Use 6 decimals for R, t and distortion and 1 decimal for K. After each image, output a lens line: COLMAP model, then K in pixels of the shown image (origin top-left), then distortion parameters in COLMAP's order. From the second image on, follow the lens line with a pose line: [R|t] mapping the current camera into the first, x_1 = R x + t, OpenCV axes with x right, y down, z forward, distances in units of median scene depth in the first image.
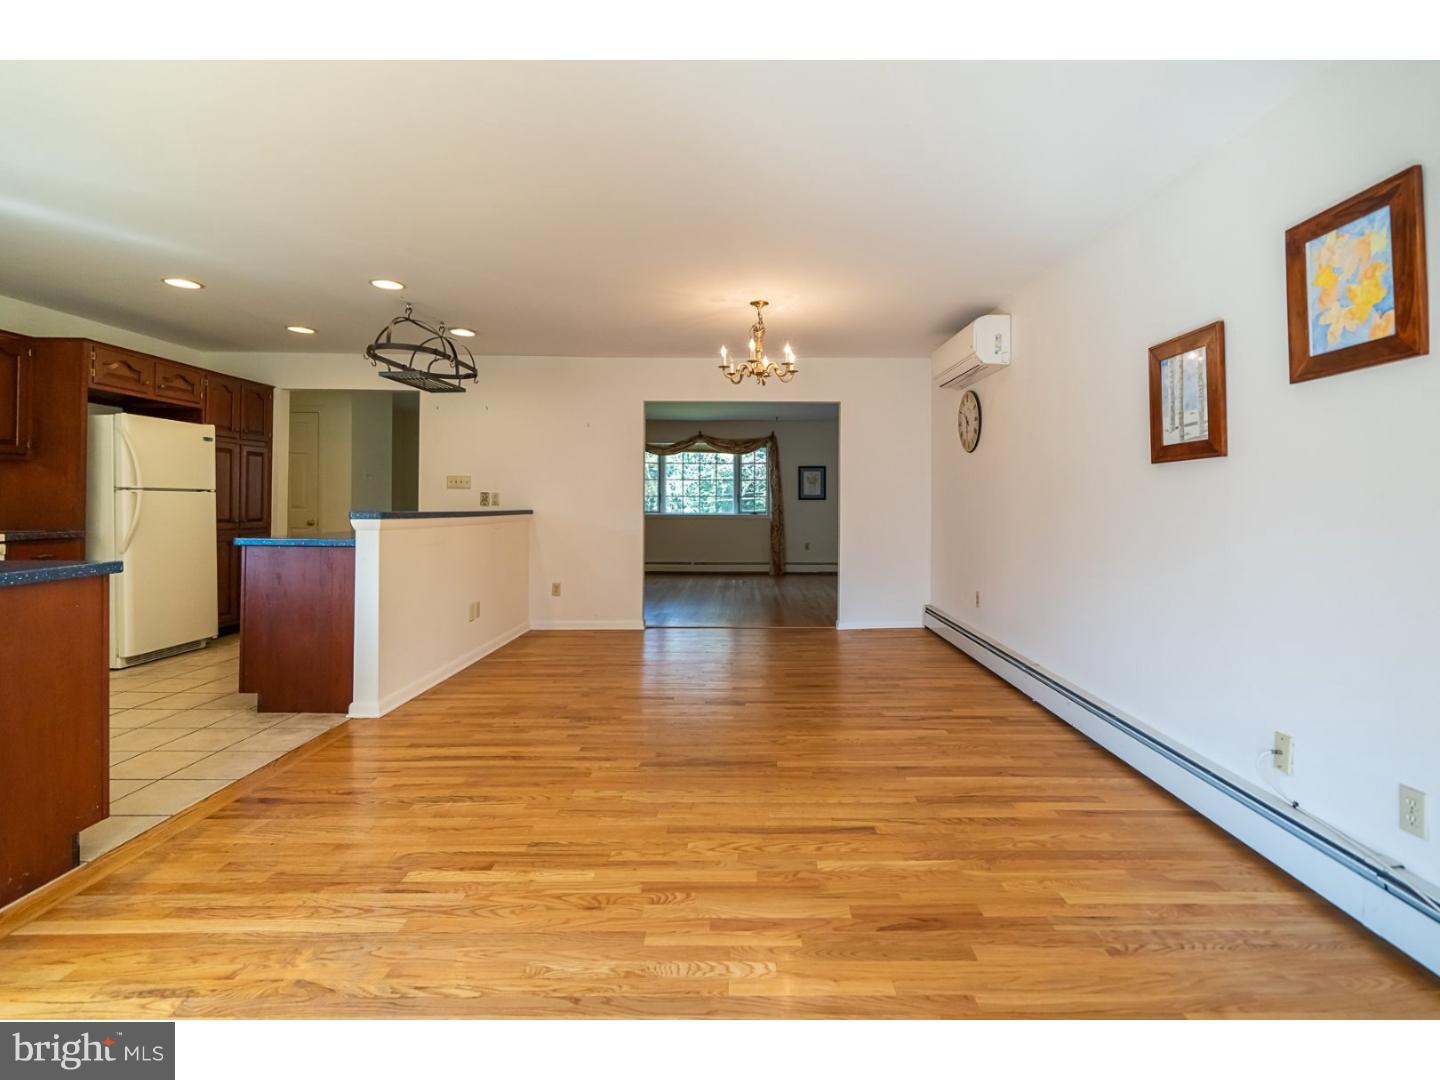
lens RADIAL K [[872.7, 0, 720.0], [0, 872.7, 540.0], [0, 0, 1]] dist [0.000637, 0.000199]
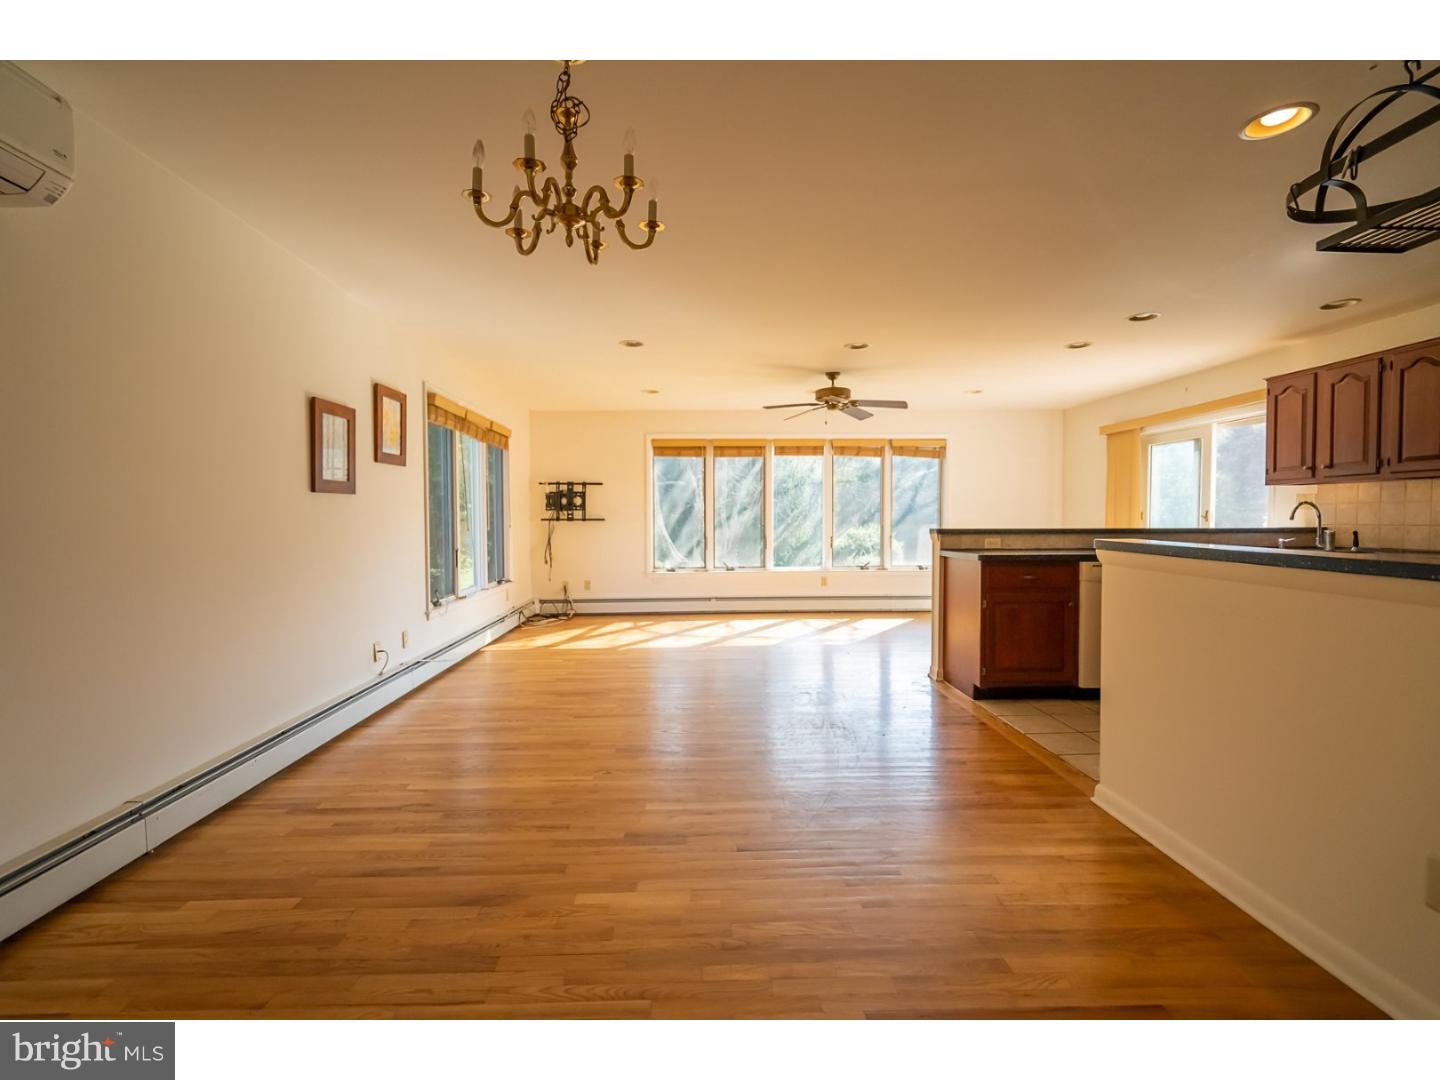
lens RADIAL K [[872.7, 0, 720.0], [0, 872.7, 540.0], [0, 0, 1]] dist [0.000637, 0.000199]
pose [[-0.999011, -0.007560, -0.043826, -0.019087], [-0.010062, 0.998315, 0.057141, -0.093527], [0.043321, 0.057525, -0.997404, 2.209055]]
